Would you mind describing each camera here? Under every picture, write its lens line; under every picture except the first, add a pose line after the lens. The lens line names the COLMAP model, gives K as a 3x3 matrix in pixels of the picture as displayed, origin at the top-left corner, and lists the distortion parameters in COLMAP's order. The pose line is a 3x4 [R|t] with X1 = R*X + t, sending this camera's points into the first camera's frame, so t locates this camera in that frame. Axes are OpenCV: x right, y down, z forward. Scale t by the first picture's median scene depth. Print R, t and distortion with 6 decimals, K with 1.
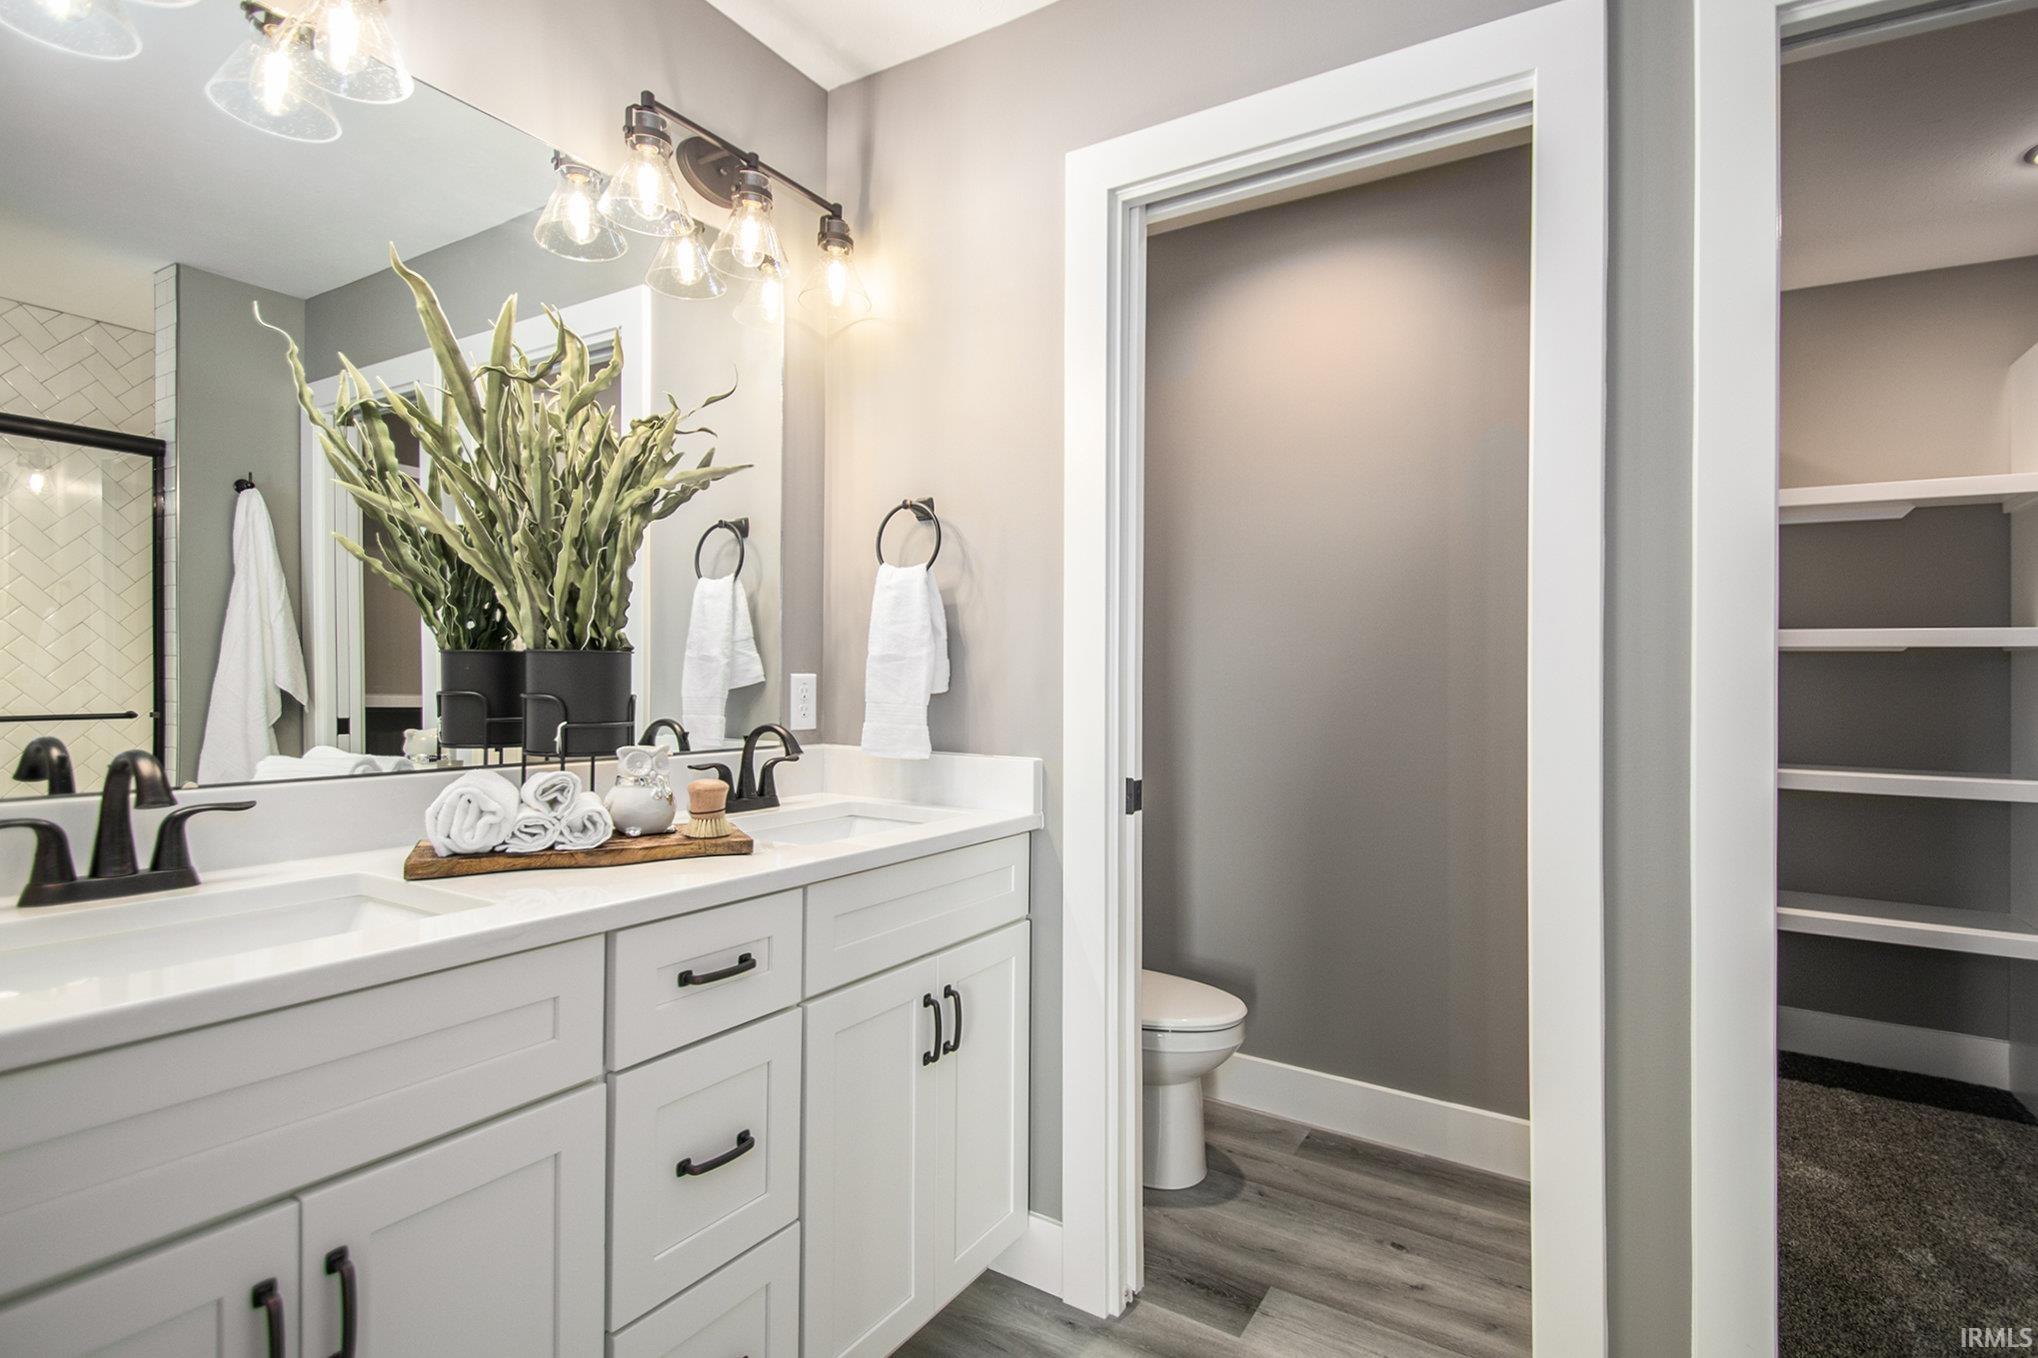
lens RADIAL K [[981.2, 0, 1030.8], [0, 981.2, 680.7], [0, 0, 1]] dist [0.019598, -0.000317]
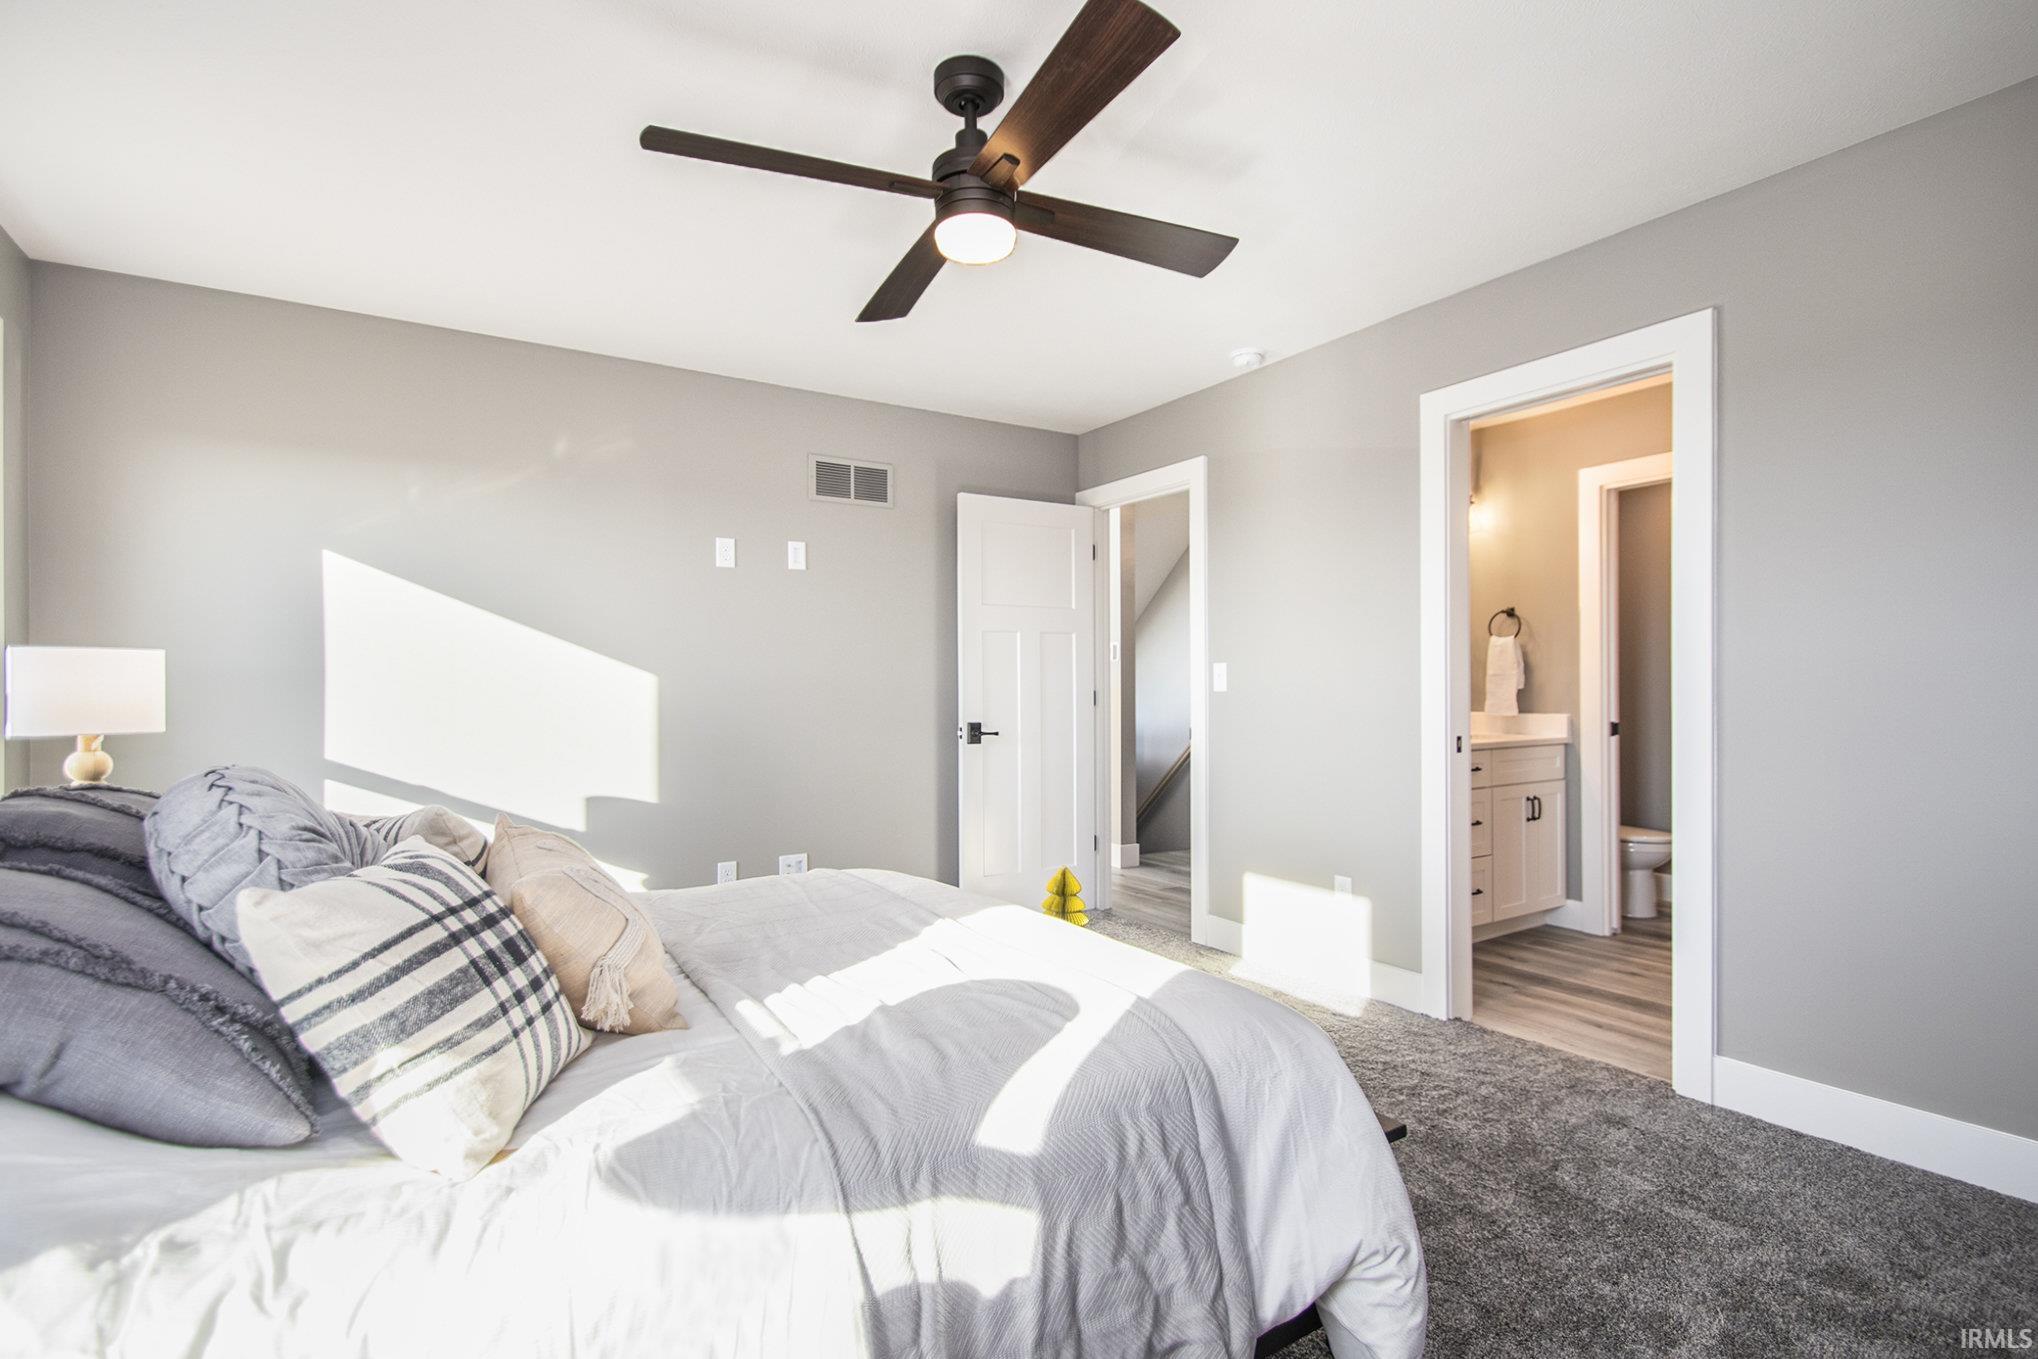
lens RADIAL K [[936.7, 0, 1025.4], [0, 936.7, 691.6], [0, 0, 1]] dist [-0.005794, -0.000762]
pose [[0.898492, -0.010718, -0.438858, -0.176771], [0.011583, 0.999933, -0.000705, 0.007033], [0.438836, -0.004450, 0.898556, -1.607012]]
